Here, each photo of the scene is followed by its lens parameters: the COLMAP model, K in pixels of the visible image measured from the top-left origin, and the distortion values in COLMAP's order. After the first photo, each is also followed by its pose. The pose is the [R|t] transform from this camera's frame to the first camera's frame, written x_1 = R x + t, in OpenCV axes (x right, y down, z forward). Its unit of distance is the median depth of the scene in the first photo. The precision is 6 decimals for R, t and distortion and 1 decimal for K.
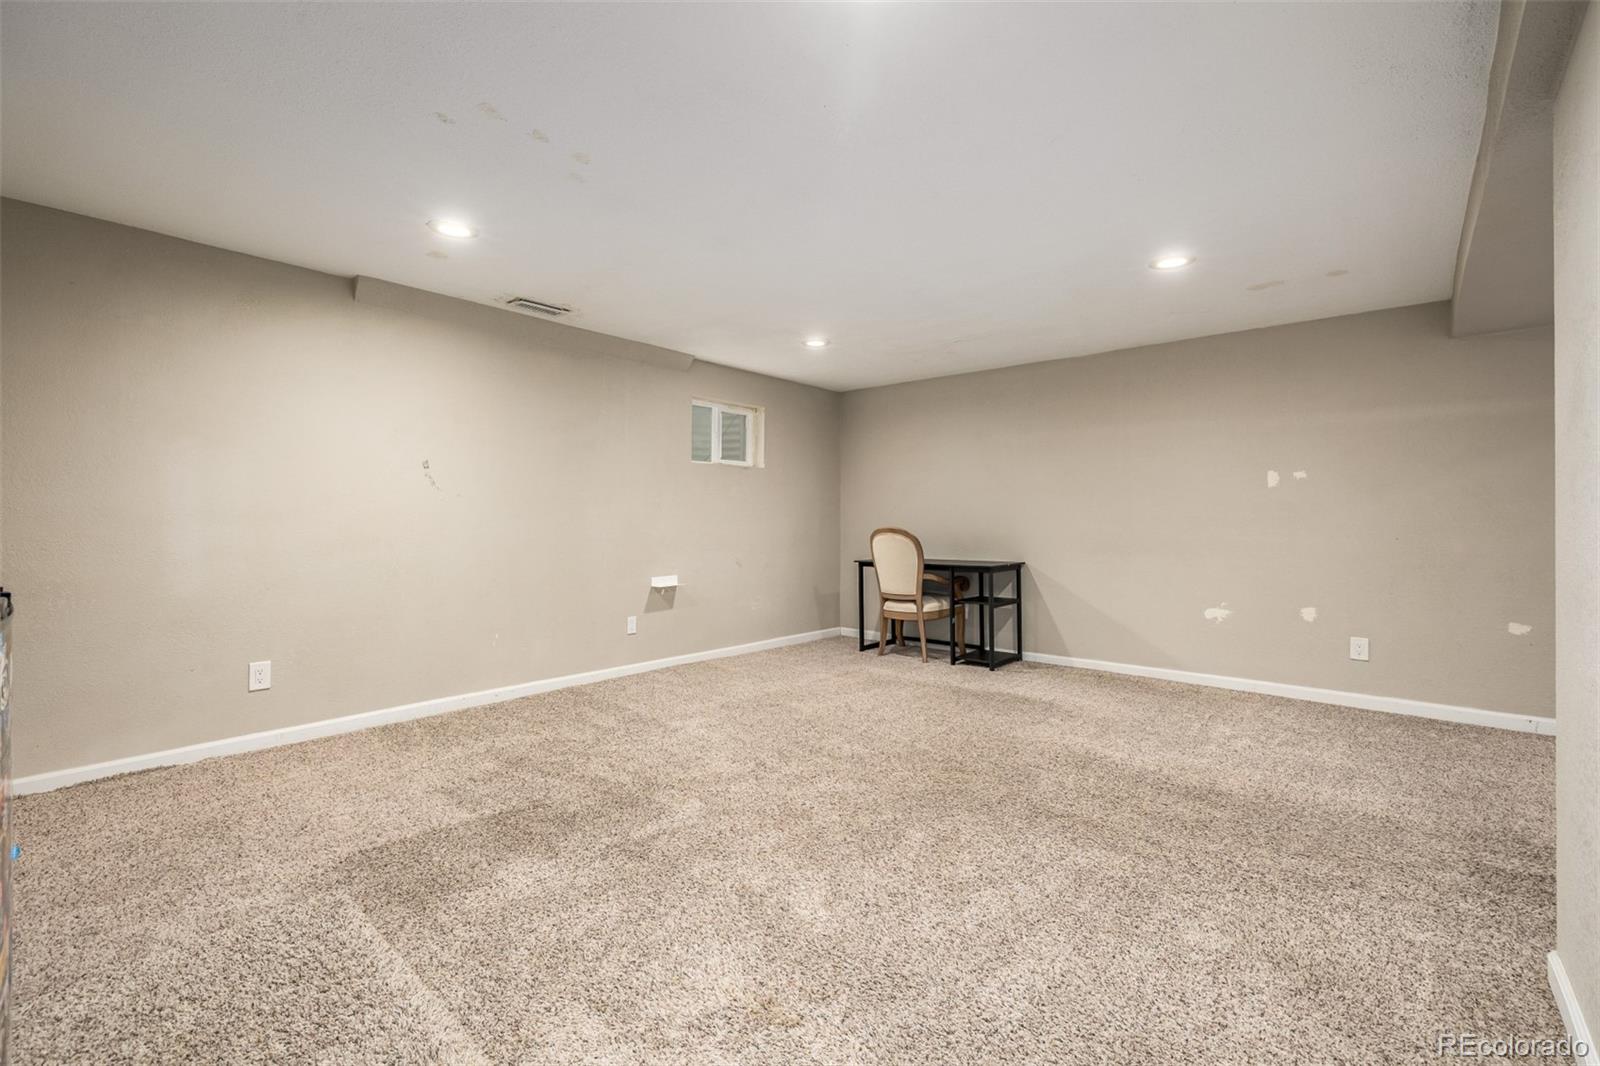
lens RADIAL K [[678.9, 0, 805.2], [0, 678.9, 522.5], [0, 0, 1]] dist [0.000318, -0.000037]
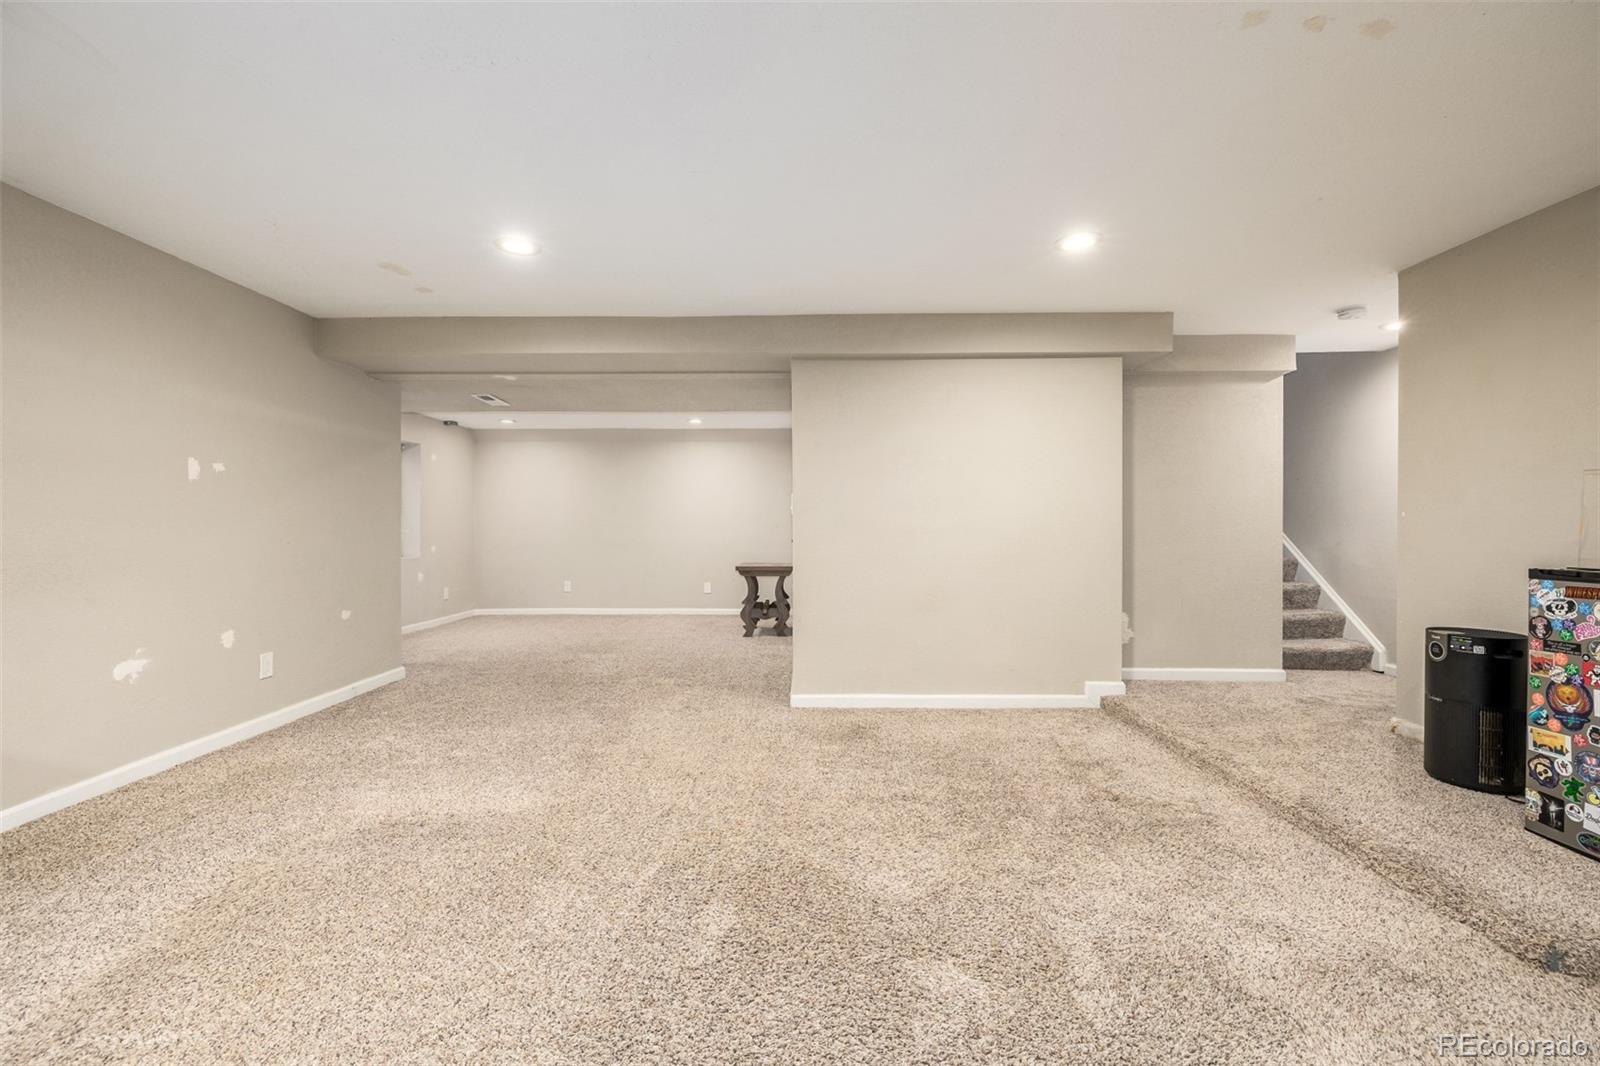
lens RADIAL K [[676.6, 0, 793.7], [0, 676.6, 525.4], [0, 0, 1]] dist [-0.001200, -0.000047]
pose [[-0.648498, -0.003798, 0.761207, -0.315013], [-0.000811, 0.999990, 0.004299, -0.005779], [-0.761216, 0.002170, -0.648495, 1.006094]]
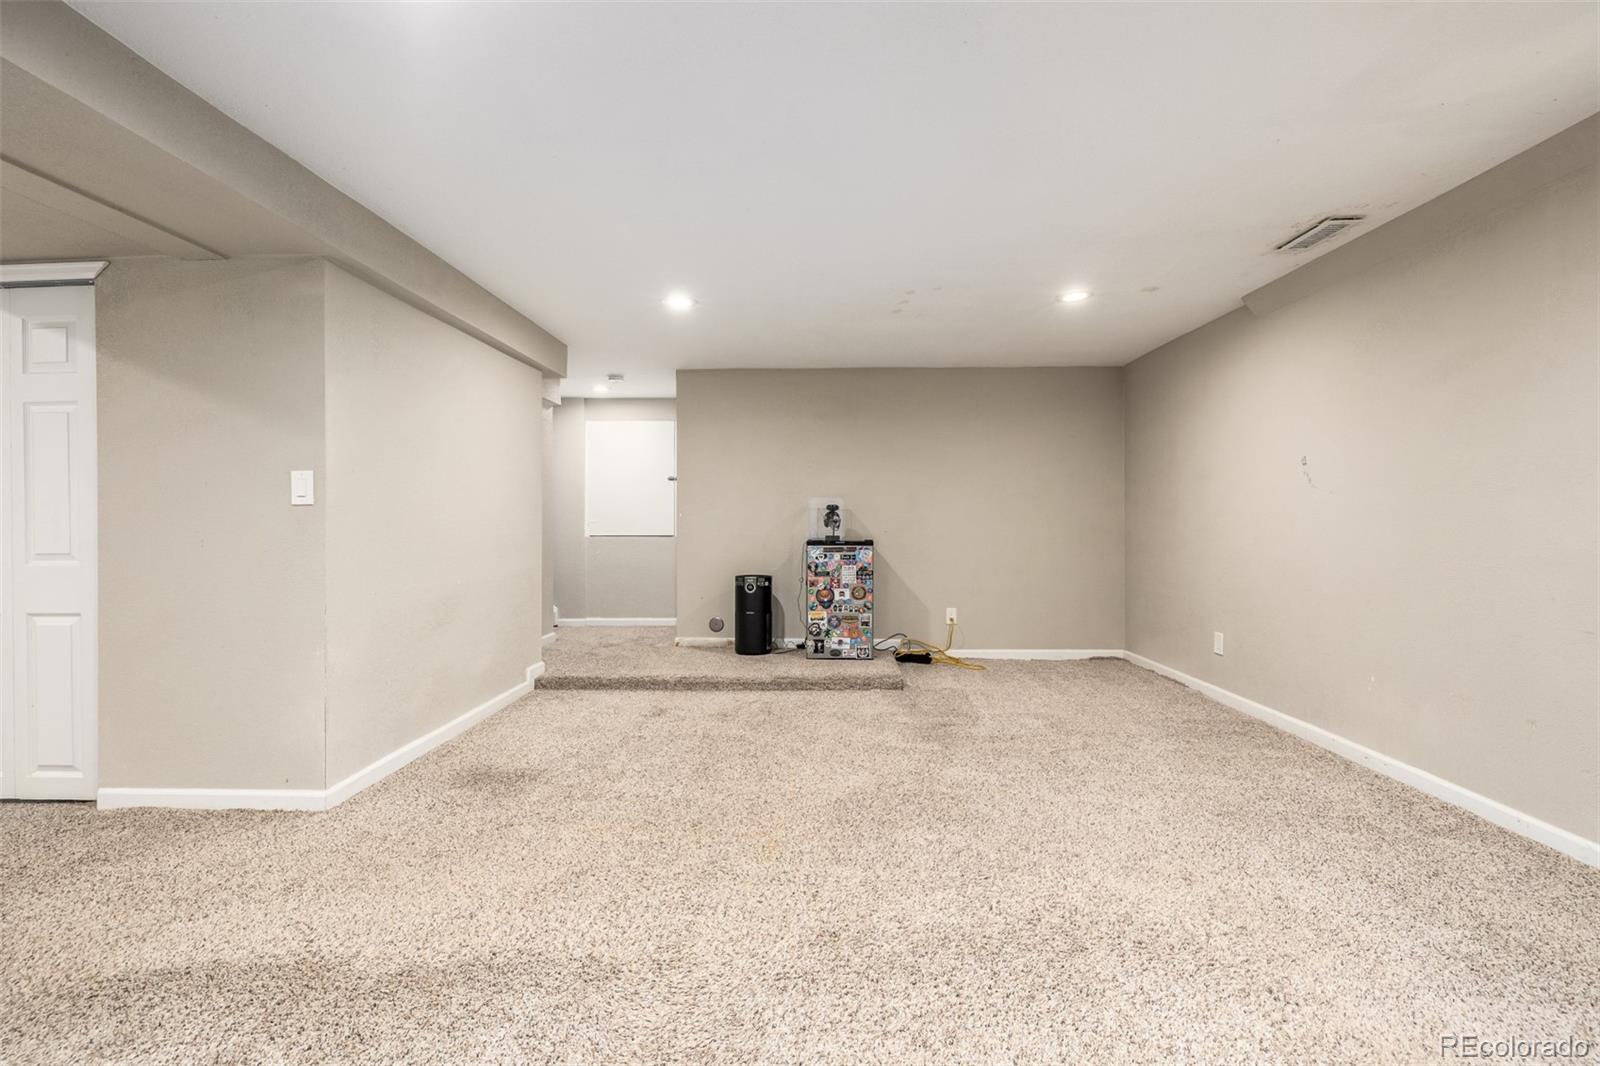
lens RADIAL K [[676.6, 0, 793.7], [0, 676.6, 525.4], [0, 0, 1]] dist [-0.001200, -0.000047]
pose [[-0.772992, -0.000080, -0.634415, 0.481324], [-0.001941, 0.999996, 0.002239, 0.000236], [0.634412, 0.002962, -0.772989, 1.116760]]
